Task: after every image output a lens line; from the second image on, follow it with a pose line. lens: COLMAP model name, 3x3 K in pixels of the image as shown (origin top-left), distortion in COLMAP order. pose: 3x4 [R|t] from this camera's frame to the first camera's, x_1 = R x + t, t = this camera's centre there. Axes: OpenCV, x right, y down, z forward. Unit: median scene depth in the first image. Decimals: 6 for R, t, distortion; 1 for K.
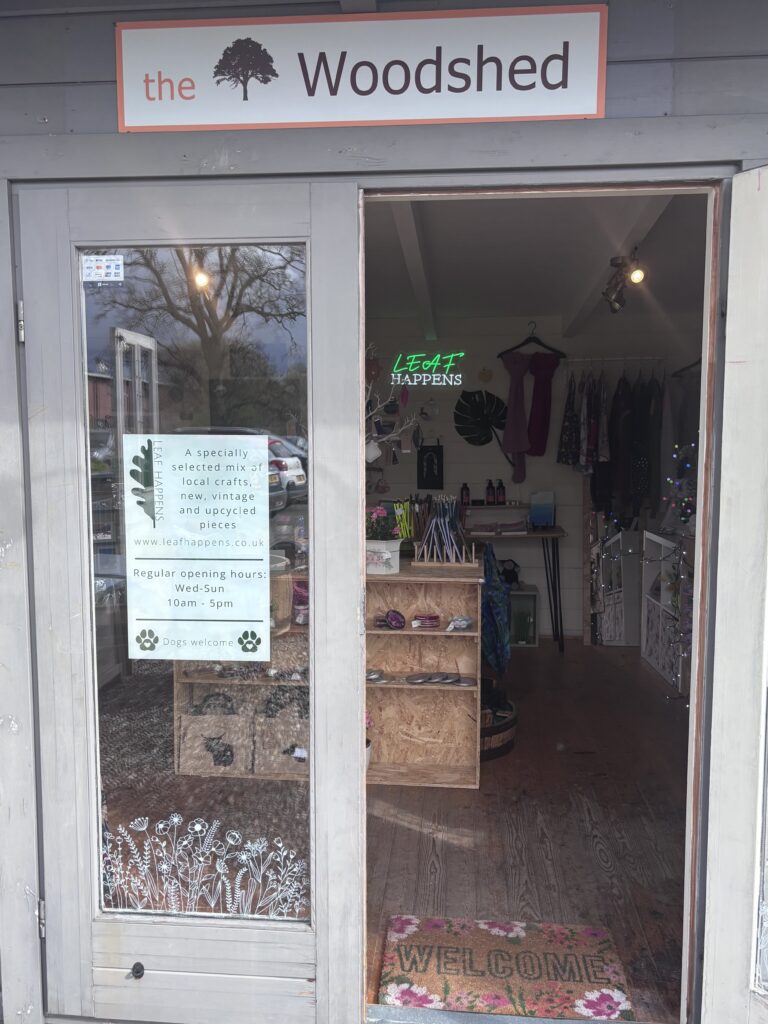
lens RADIAL K [[811.4, 0, 380.2], [0, 811.4, 505.0], [0, 0, 1]] dist [0.007970, 0.001038]
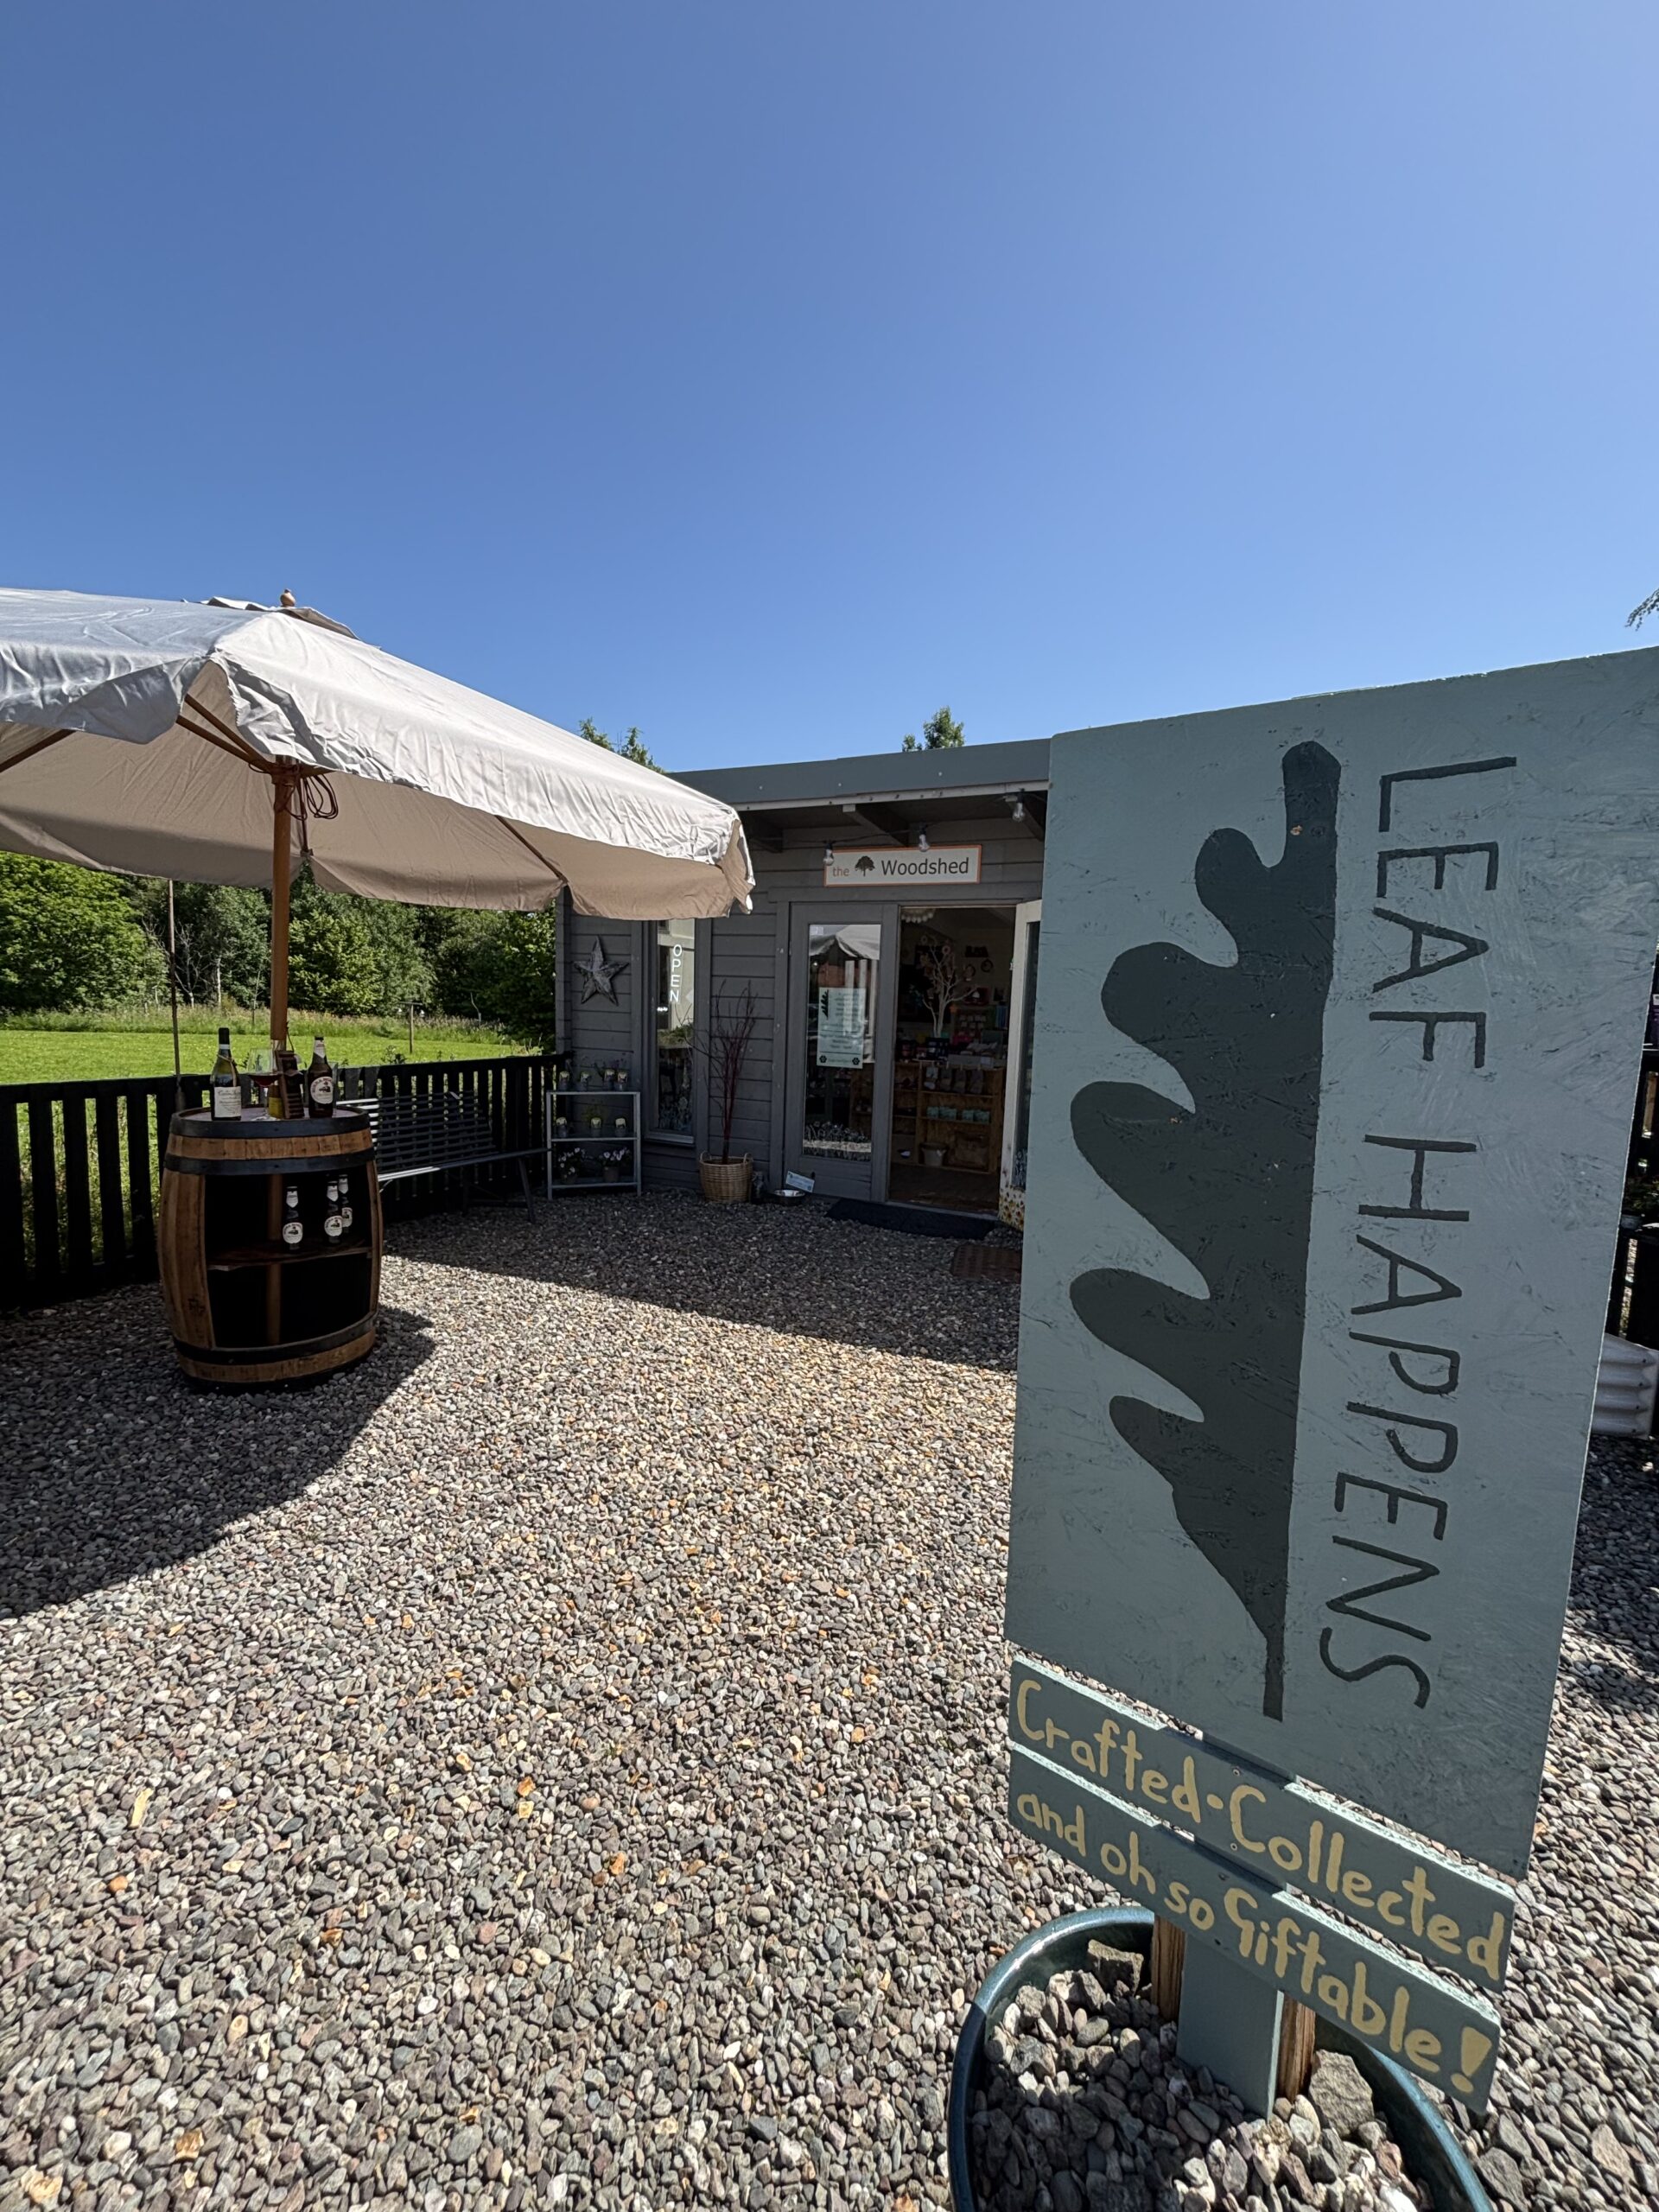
lens RADIAL K [[892.0, 0, 823.1], [0, 892.0, 1105.0], [0, 0, 1]] dist [0.001124, -0.000001]
pose [[0.935520, 0.076869, -0.344809, 0.838130], [-0.070227, 0.997026, 0.031731, 0.235078], [0.346223, -0.005470, 0.938136, -2.015174]]
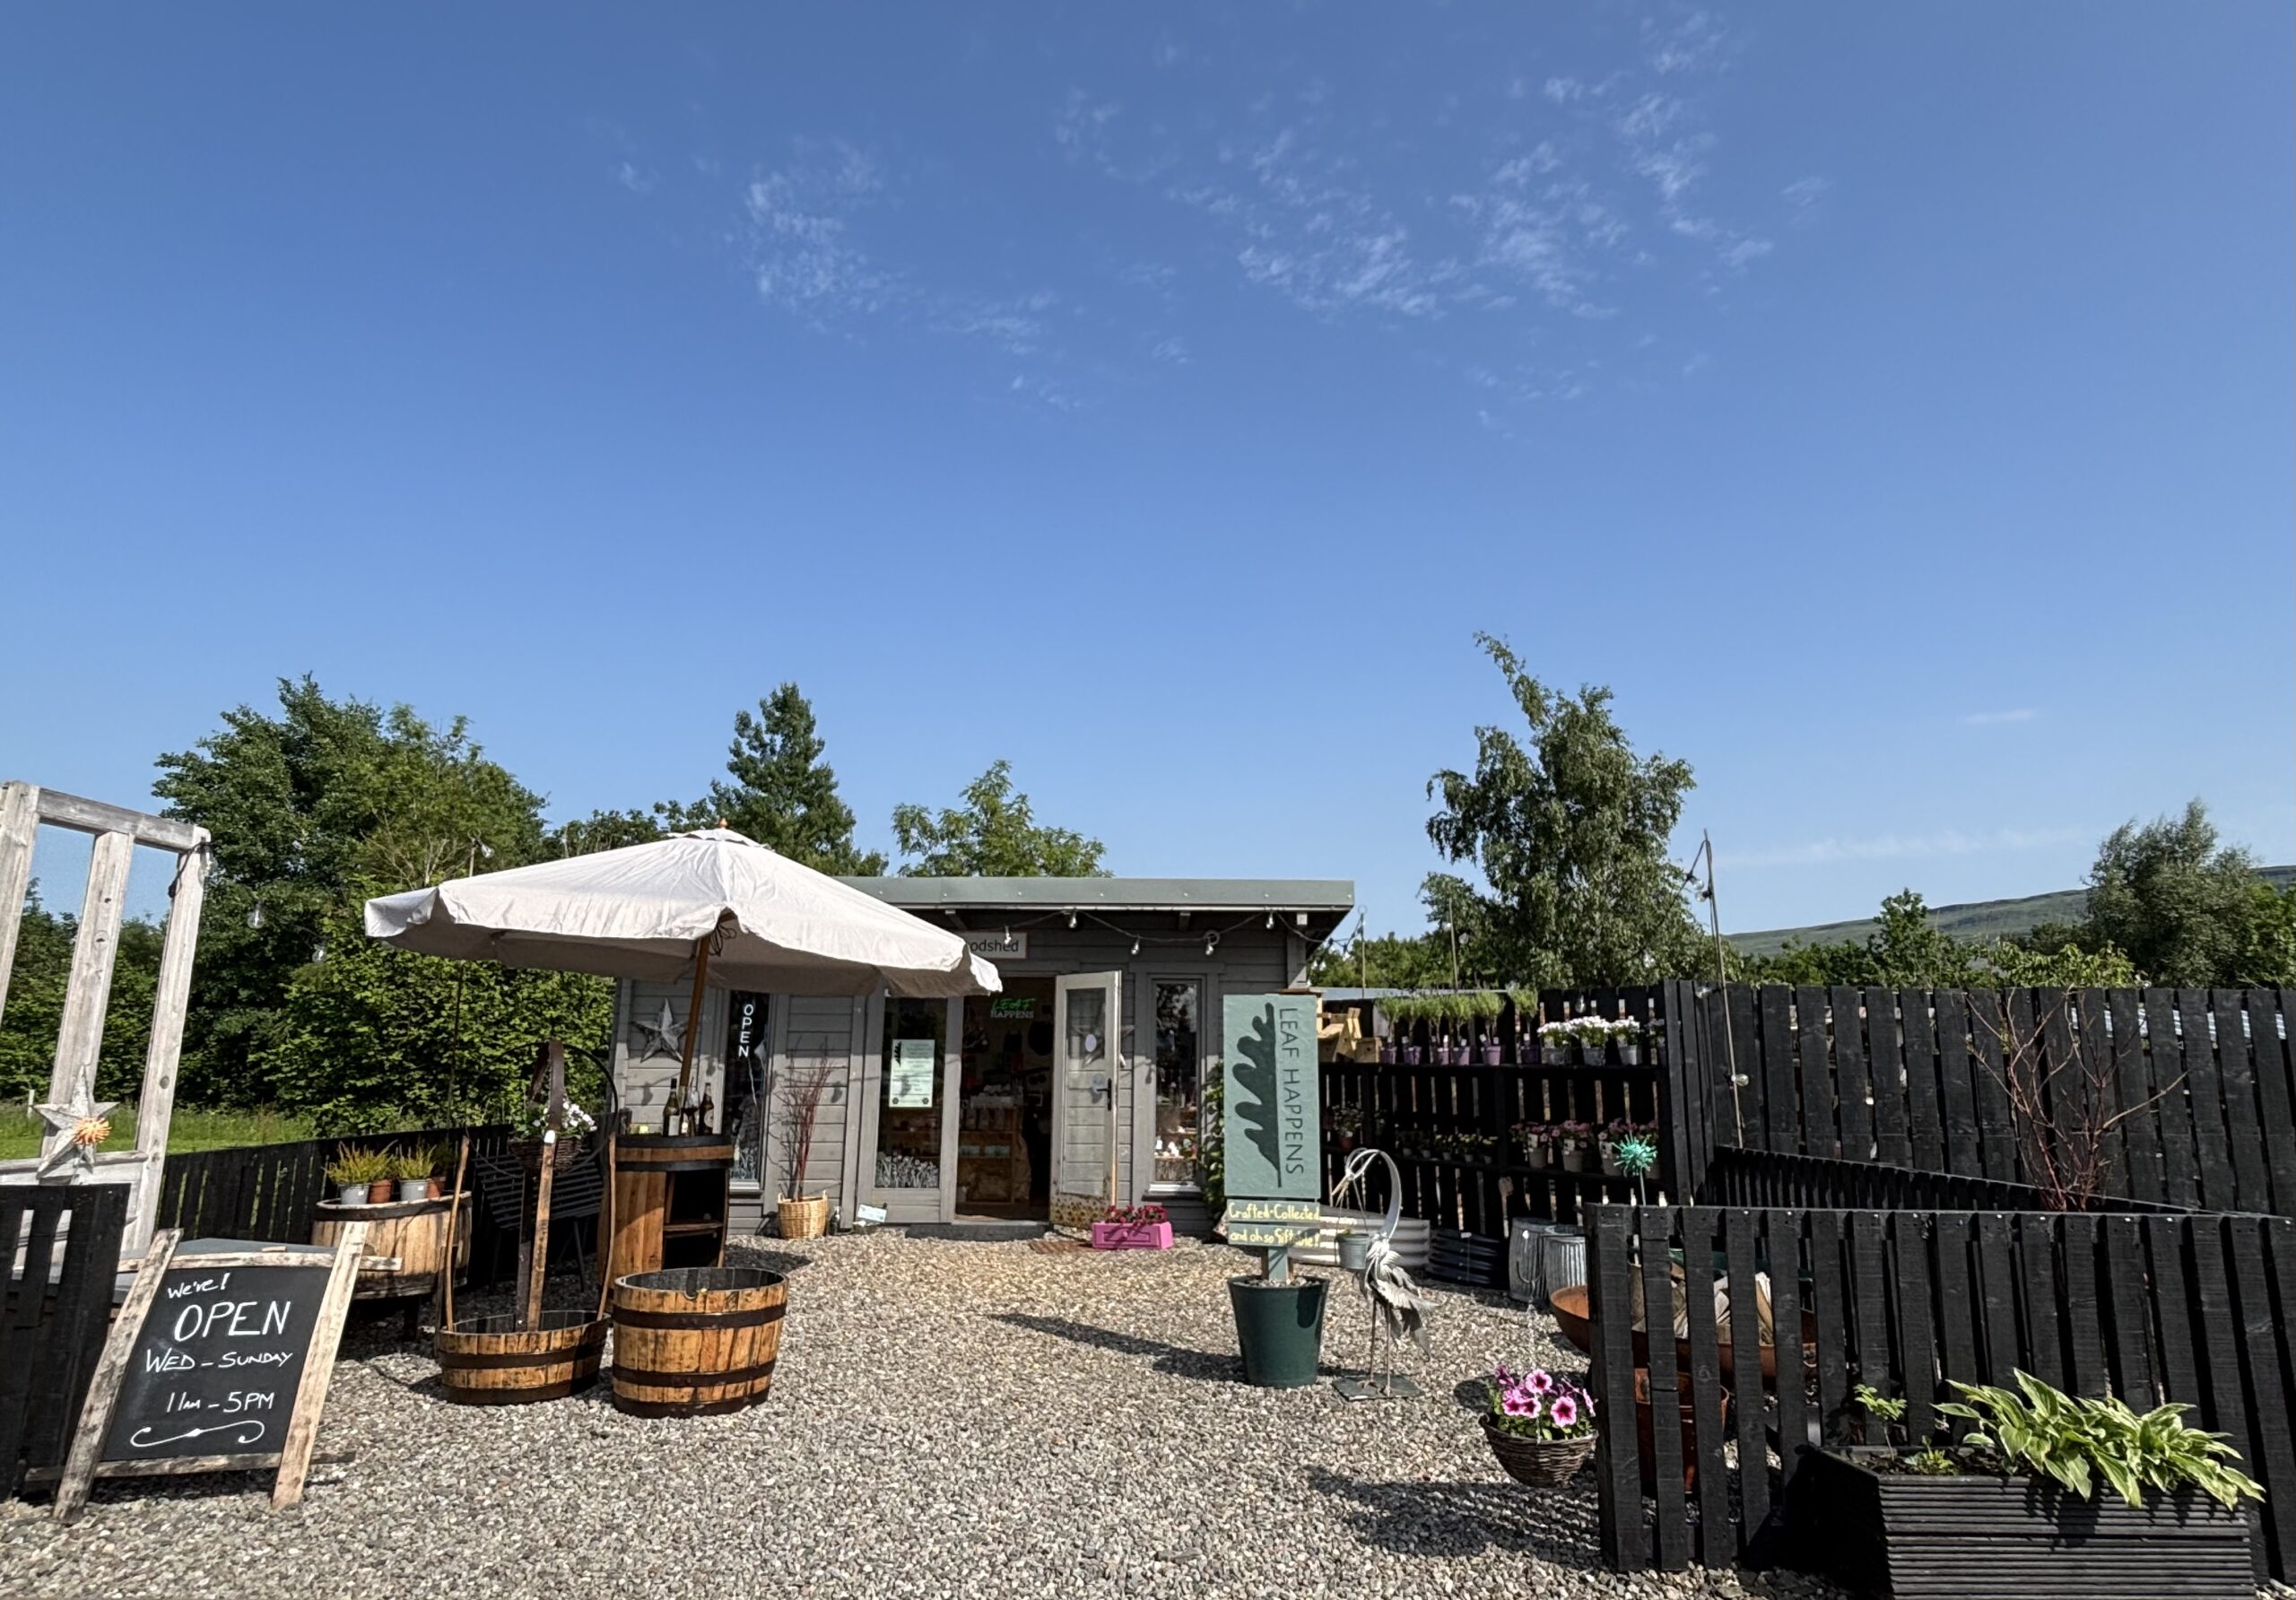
lens RADIAL K [[1279.1, 0, 1145.5], [0, 1279.1, 802.6], [0, 0, 1]] dist [0.002281, 0.000106]
pose [[0.997028, 0.027723, 0.071883, 0.349079], [-0.006079, 0.958415, -0.285314, 0.507839], [-0.076803, 0.284029, 0.955735, -4.702128]]
